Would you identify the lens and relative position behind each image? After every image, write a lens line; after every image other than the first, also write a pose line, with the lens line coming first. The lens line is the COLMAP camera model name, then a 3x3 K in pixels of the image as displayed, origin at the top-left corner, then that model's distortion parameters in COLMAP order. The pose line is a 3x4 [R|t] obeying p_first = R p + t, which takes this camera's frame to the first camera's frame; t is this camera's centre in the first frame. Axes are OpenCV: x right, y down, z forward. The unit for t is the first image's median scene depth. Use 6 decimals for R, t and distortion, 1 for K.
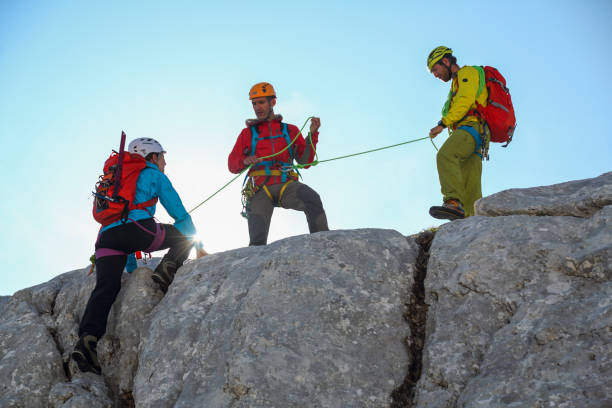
lens RADIAL K [[847.8, 0, 306.0], [0, 847.8, 204.0], [0, 0, 1]] dist [0.033634, 0.059638]
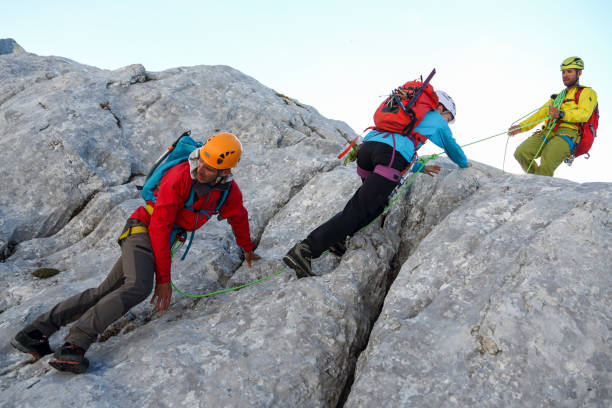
lens RADIAL K [[509.1, 0, 306.0], [0, 509.1, 204.0], [0, 0, 1]] dist [-0.157267, 0.099022]
pose [[0.804514, 0.361494, -0.471254, -0.040217], [-0.277917, 0.930346, 0.239205, 0.034049], [0.524900, -0.061474, 0.848941, 0.469812]]
